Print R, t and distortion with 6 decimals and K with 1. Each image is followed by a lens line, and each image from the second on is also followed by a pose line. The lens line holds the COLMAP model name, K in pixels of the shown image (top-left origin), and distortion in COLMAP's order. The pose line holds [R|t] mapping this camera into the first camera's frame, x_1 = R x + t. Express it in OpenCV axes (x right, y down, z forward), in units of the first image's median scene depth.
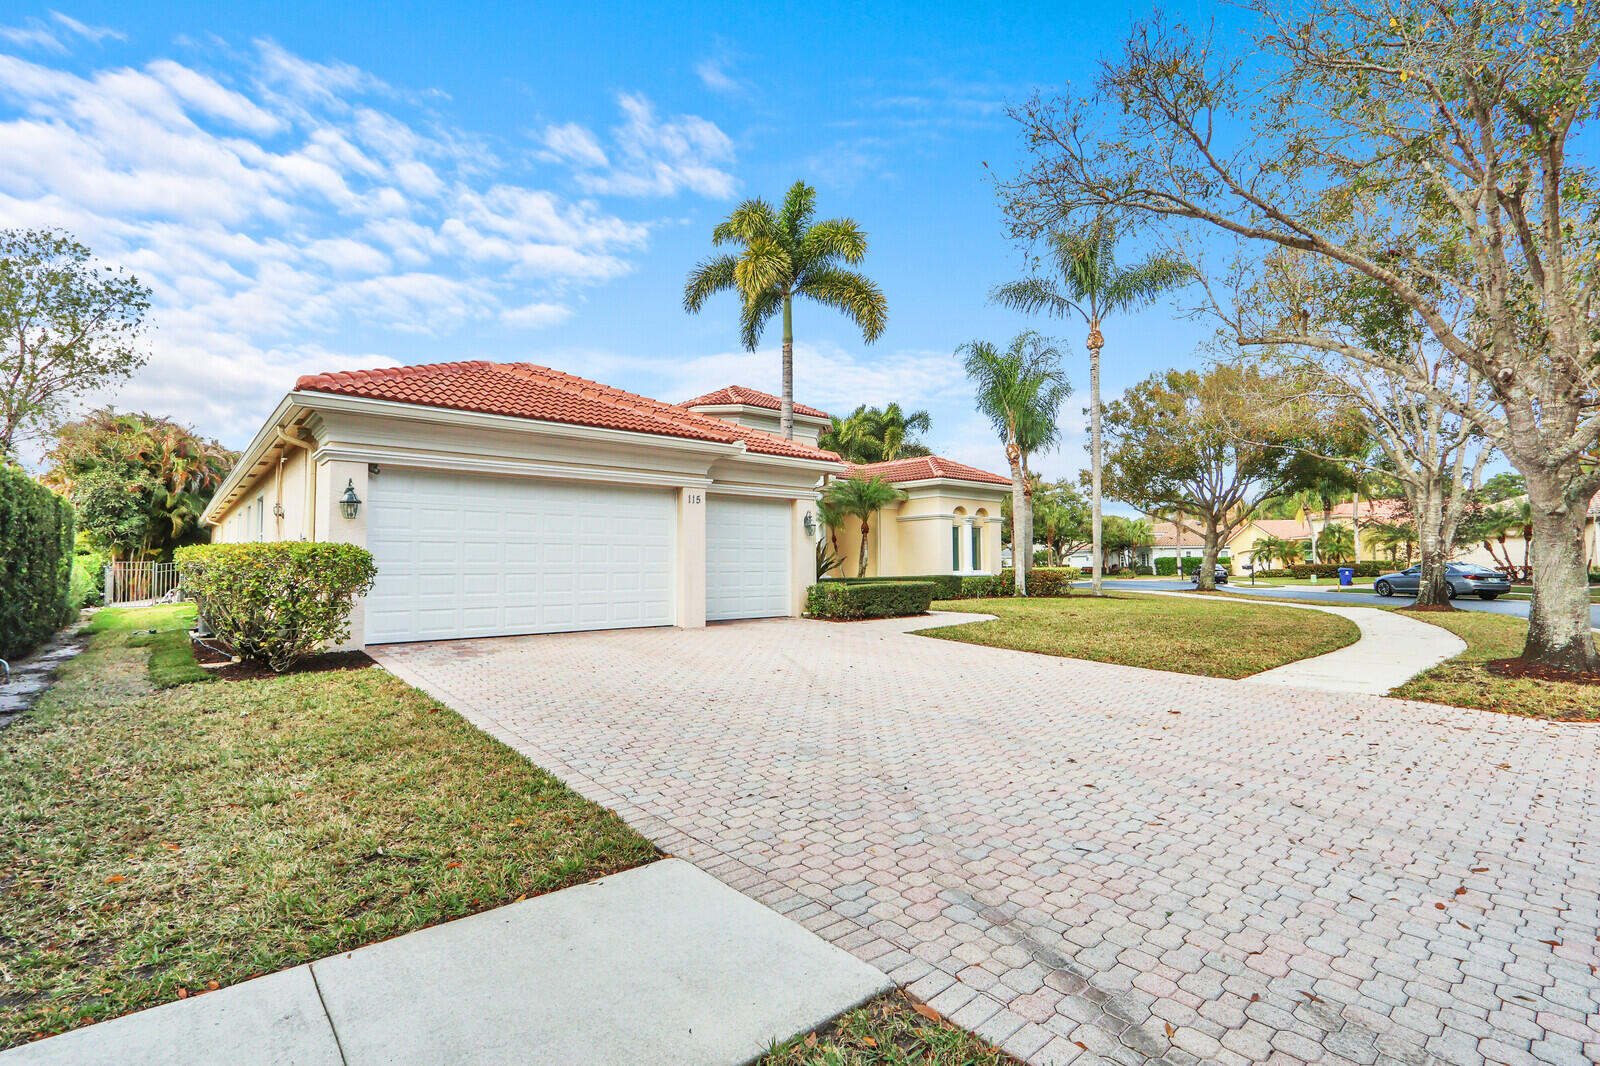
lens RADIAL K [[753.3, 0, 803.6], [0, 753.3, 572.1], [0, 0, 1]] dist [-0.015888, 0.000538]
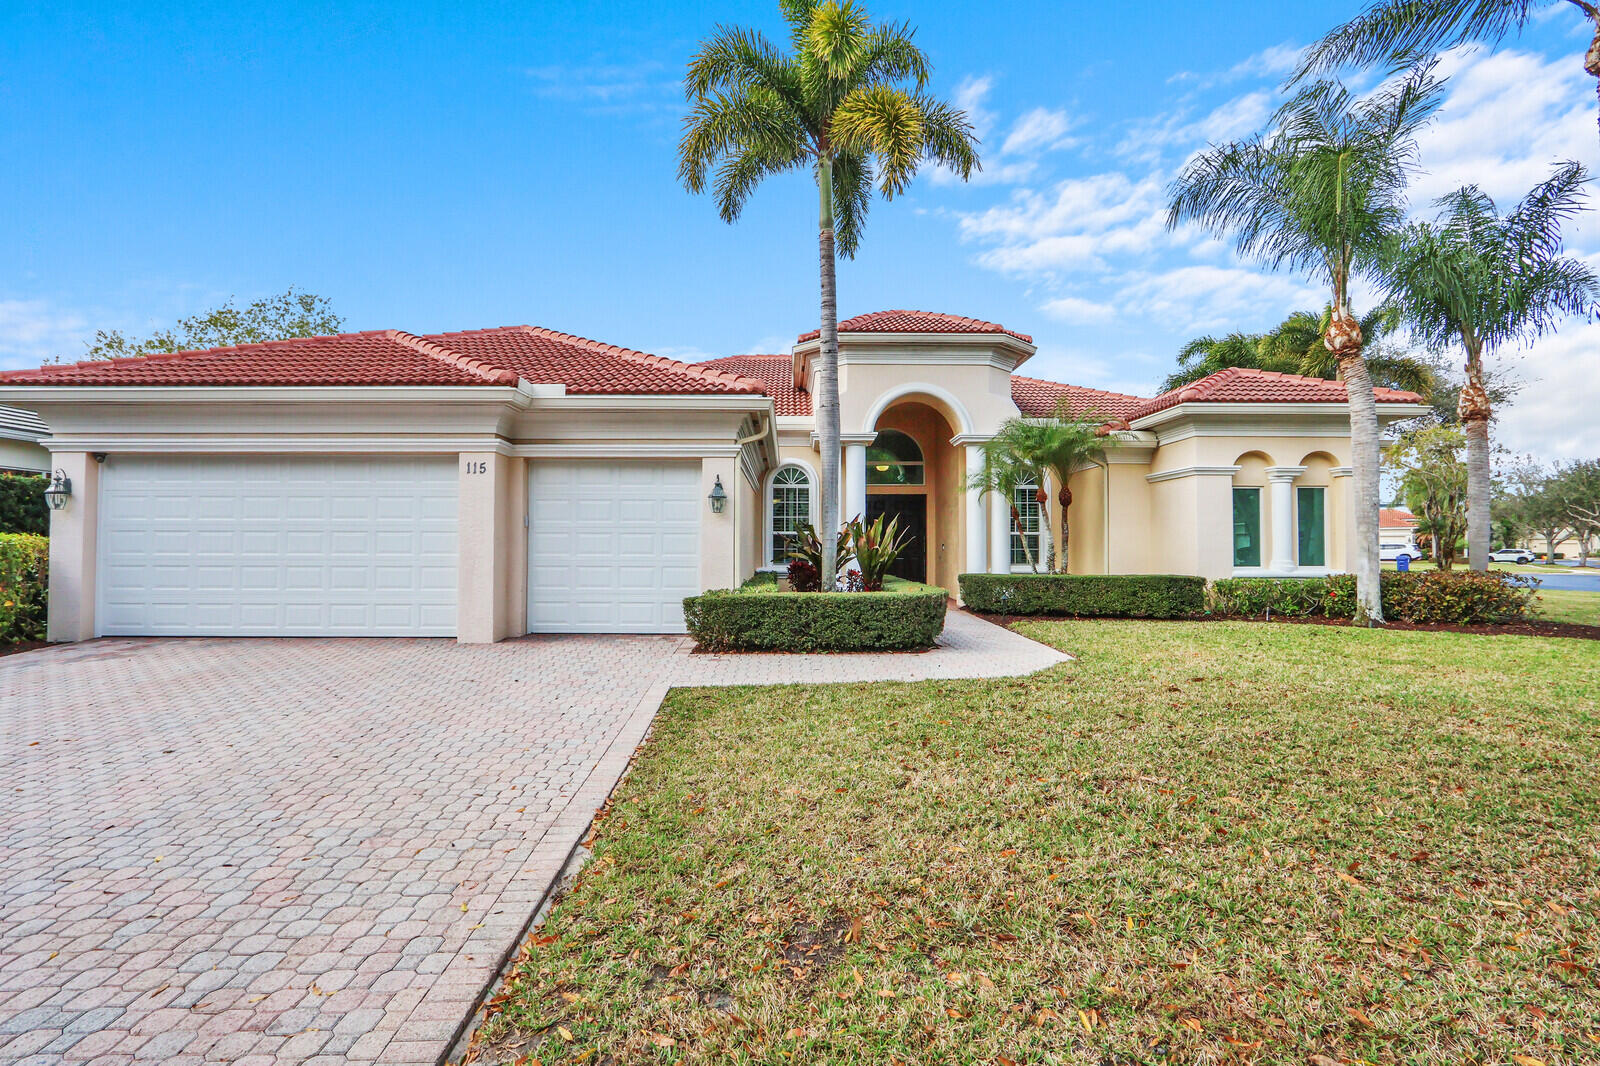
lens RADIAL K [[740.2, 0, 800.0], [0, 740.2, 533.0], [0, 0, 1]] dist [0.000874, 0.000205]
pose [[0.753773, -0.010273, -0.657055, 0.347185], [-0.008601, 0.999638, -0.025497, -0.011676], [0.657079, 0.024870, 0.753412, 0.418677]]
